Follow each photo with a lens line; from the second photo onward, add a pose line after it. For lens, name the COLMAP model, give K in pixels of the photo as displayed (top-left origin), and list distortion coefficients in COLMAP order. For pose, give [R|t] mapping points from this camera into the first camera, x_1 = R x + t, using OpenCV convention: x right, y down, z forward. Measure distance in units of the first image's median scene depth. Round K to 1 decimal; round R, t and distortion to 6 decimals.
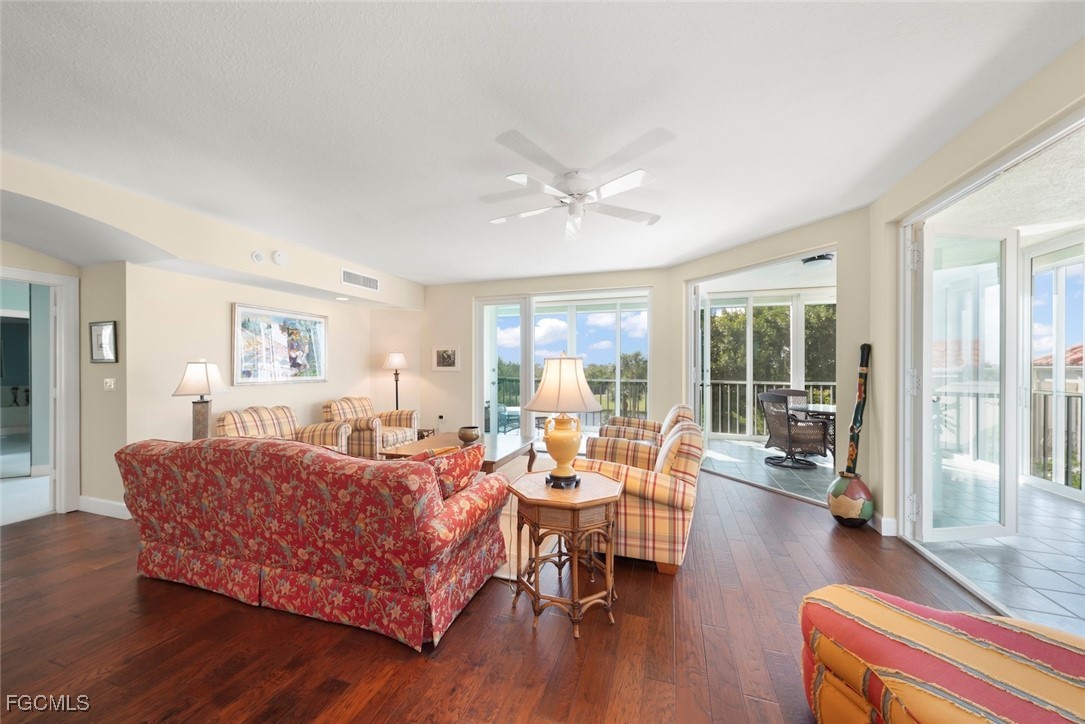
lens RADIAL K [[398.7, 0, 559.0], [0, 398.7, 367.3], [0, 0, 1]] dist [0.002439, -0.000355]
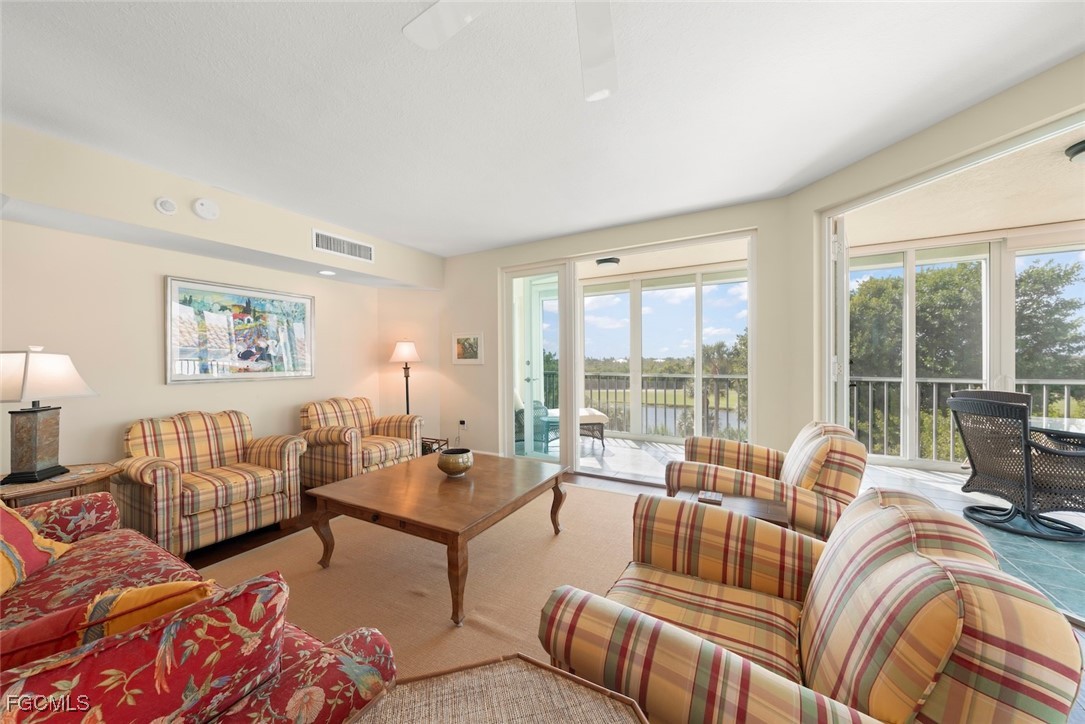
lens RADIAL K [[398.7, 0, 542.2], [0, 398.7, 363.6], [0, 0, 1]] dist [0.002439, -0.000355]
pose [[0.975016, -0.005331, -0.222071, 0.040354], [0.006569, 0.999967, 0.004838, 0.005528], [0.222038, -0.006176, 0.975019, 0.293879]]
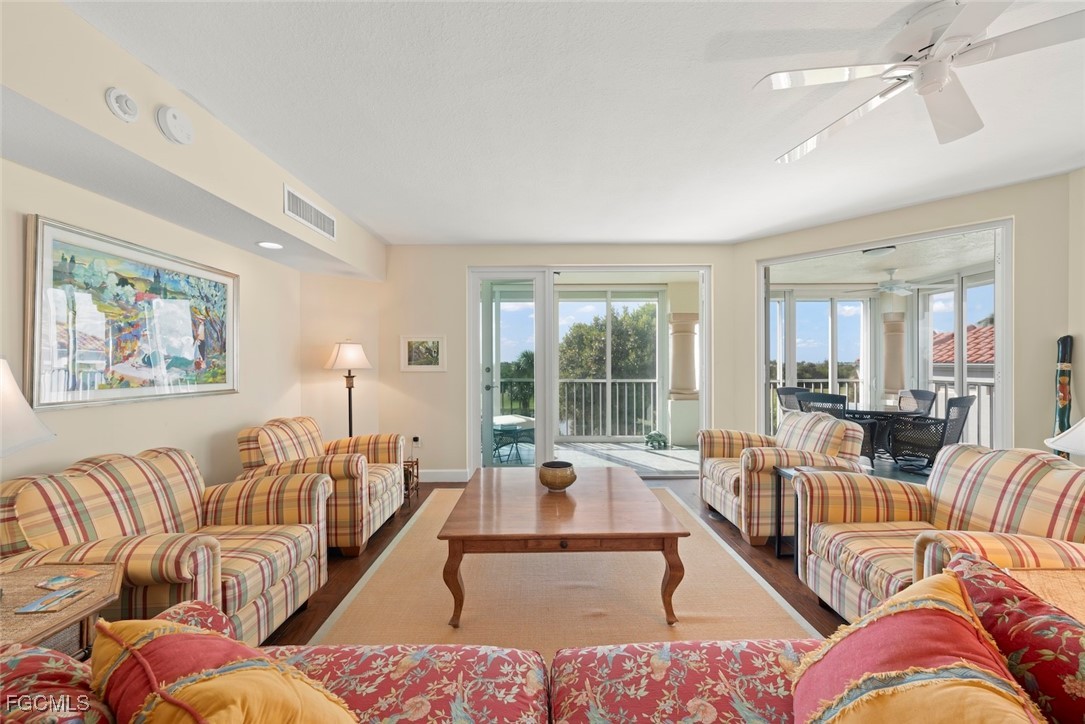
lens RADIAL K [[398.7, 0, 567.7], [0, 398.7, 364.0], [0, 0, 1]] dist [0.002439, -0.000355]
pose [[0.951734, -0.002910, 0.306911, -0.287774], [0.004281, 0.999984, -0.003793, 0.000219], [-0.306895, 0.004924, 0.951731, 0.300416]]
